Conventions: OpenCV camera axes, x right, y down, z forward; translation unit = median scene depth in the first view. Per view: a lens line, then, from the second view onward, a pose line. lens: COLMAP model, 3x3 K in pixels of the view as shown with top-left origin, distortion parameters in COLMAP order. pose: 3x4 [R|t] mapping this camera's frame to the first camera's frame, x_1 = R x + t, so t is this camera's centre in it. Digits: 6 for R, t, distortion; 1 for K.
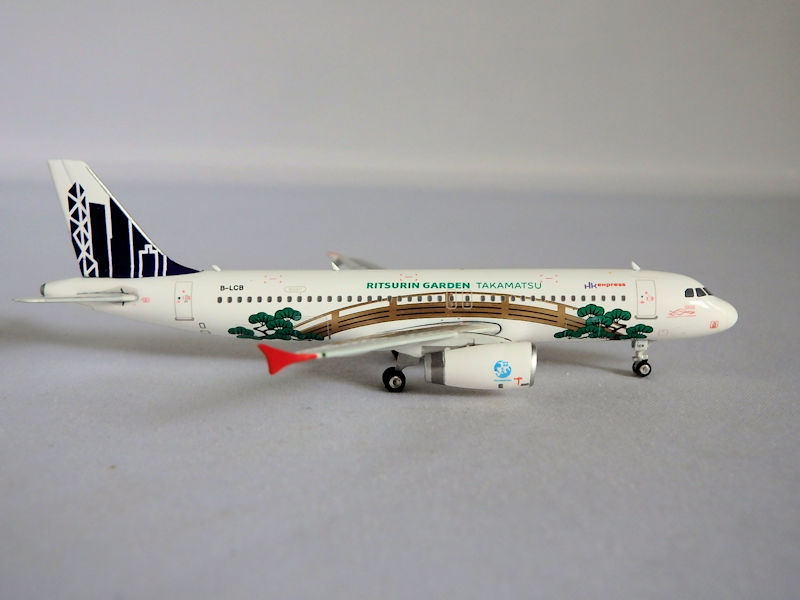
lens RADIAL K [[1137.4, 0, 400.0], [0, 1137.4, 300.0], [0, 0, 1]] dist [-0.067303, -0.039023]
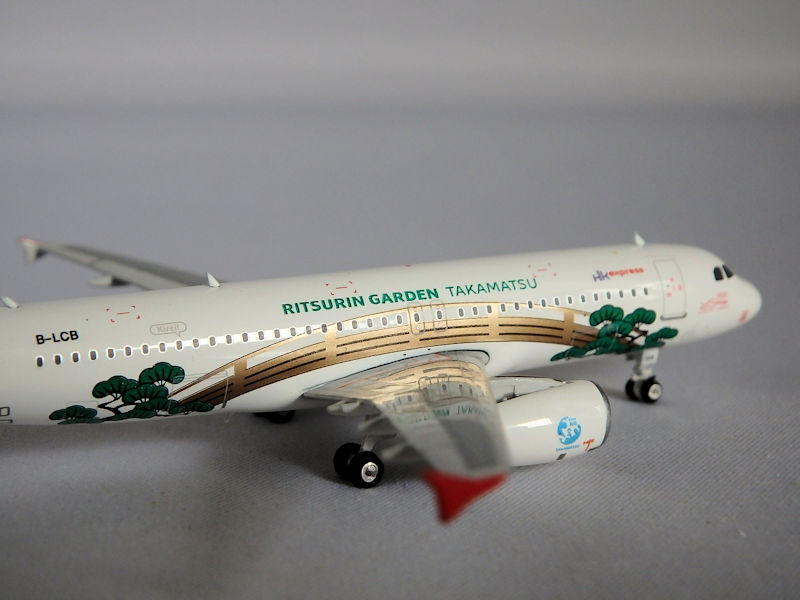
lens RADIAL K [[1549.2, 0, 400.0], [0, 1549.2, 300.0], [0, 0, 1]] dist [-0.234546, 0.045379]
pose [[0.879052, -0.093985, 0.467369, -0.346139], [0.067315, 0.995022, 0.073483, -0.071605], [-0.471949, -0.033134, 0.881003, 0.277308]]
